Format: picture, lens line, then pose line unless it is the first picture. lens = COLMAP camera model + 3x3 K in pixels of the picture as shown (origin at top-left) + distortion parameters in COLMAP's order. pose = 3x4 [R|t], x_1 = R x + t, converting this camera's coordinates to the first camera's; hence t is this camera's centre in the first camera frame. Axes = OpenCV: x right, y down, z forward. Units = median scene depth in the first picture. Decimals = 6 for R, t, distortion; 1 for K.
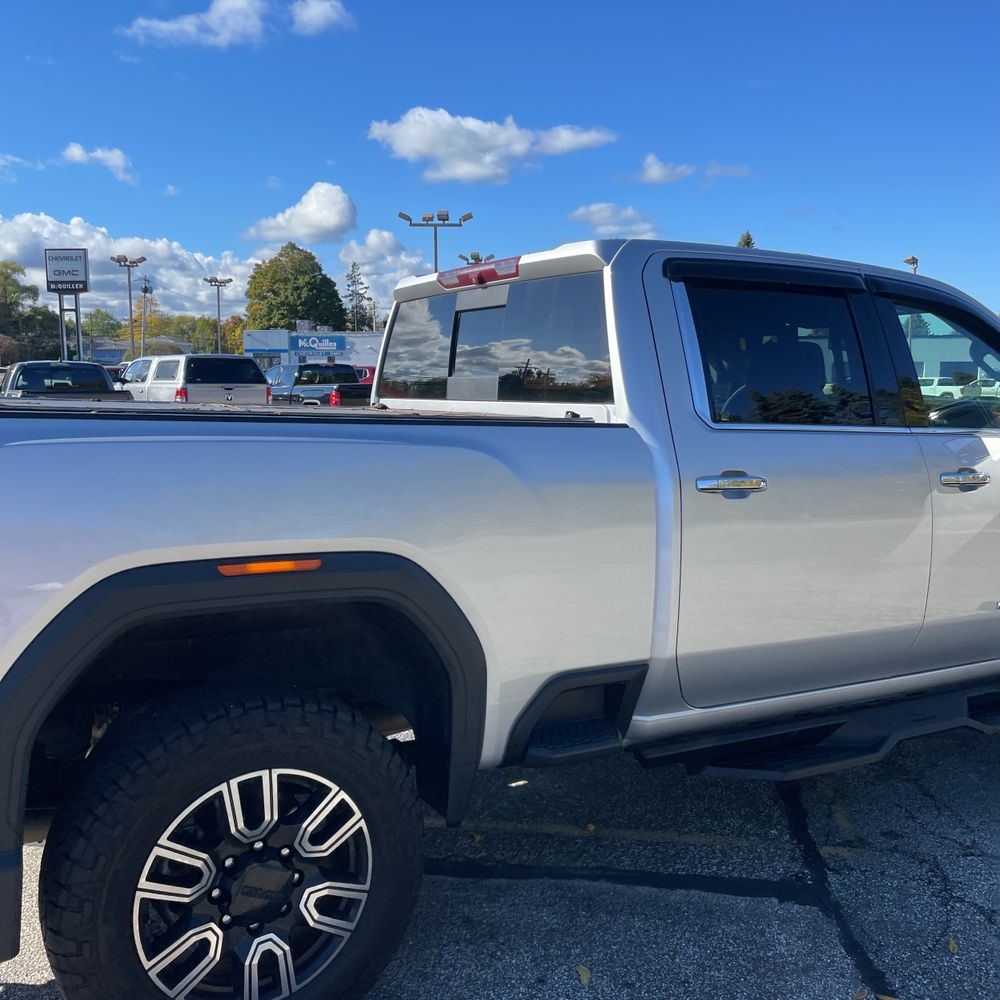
lens RADIAL K [[1011.7, 0, 486.4], [0, 1011.7, 476.4], [0, 0, 1]] dist [0.059301, -0.094892]
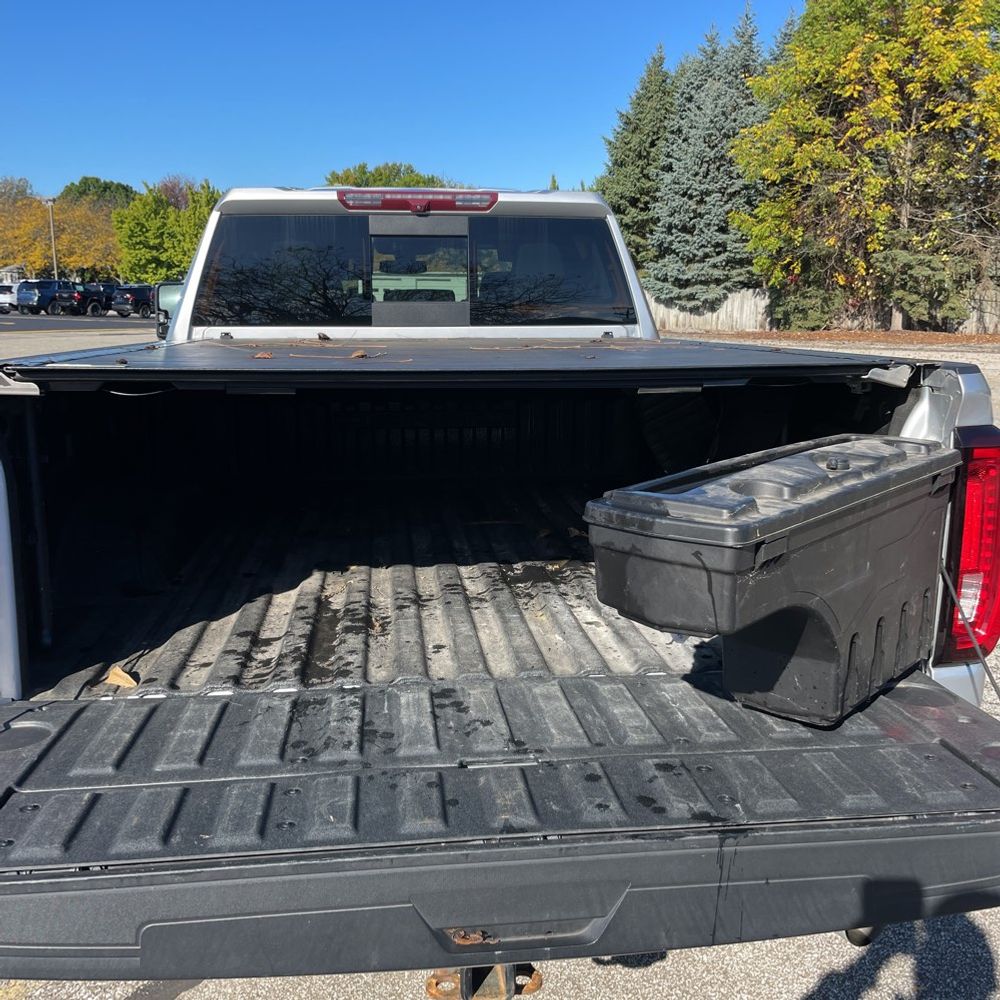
lens RADIAL K [[1014.1, 0, 497.3], [0, 1014.1, 496.1], [0, 0, 1]] dist [0.094703, -0.130498]
pose [[0.415886, -0.188999, 0.889561, -0.292608], [0.083117, 0.981972, 0.169774, -0.022881], [-0.905611, 0.003331, 0.424097, 0.148988]]
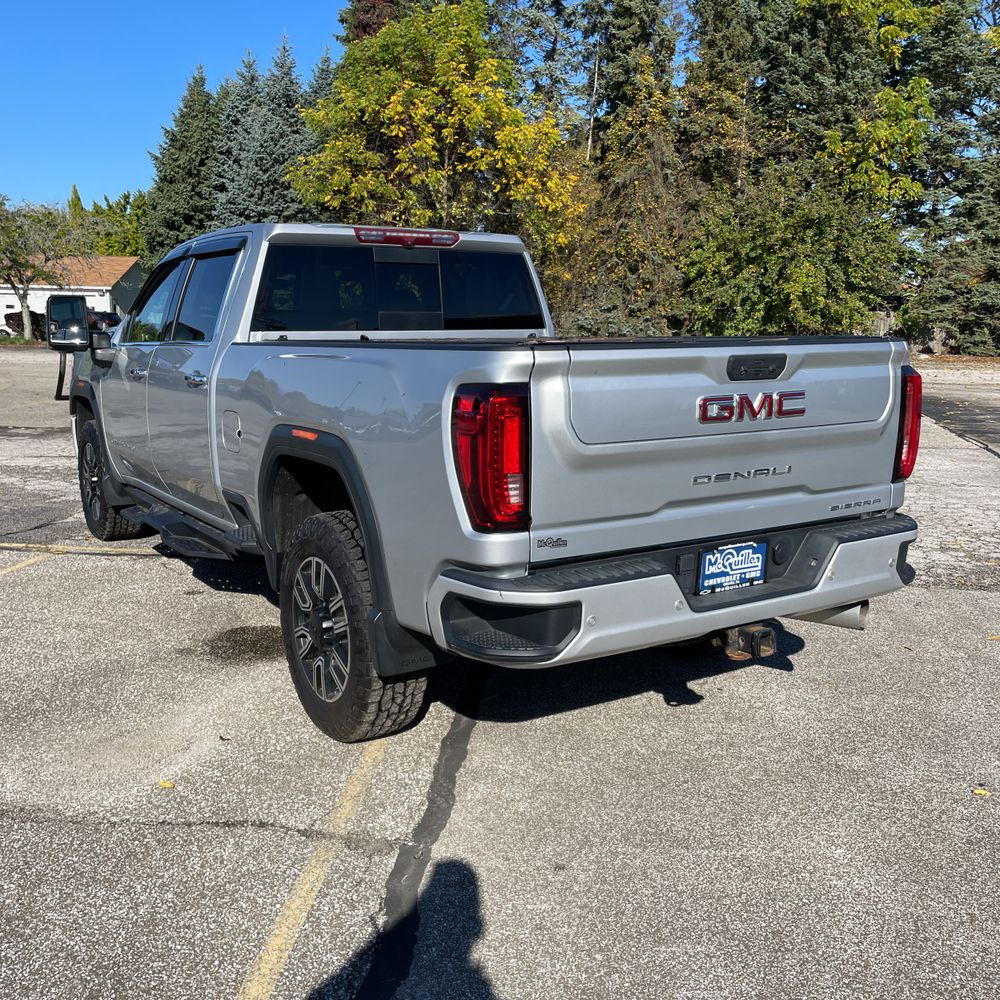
lens RADIAL K [[1010.0, 0, 488.4], [0, 1010.0, 493.9], [0, 0, 1]] dist [0.091221, -0.125367]
pose [[-0.011566, -0.187939, 0.982113, -0.444437], [0.083271, 0.978586, 0.188245, -0.033294], [-0.996460, 0.083959, 0.004332, 0.279284]]
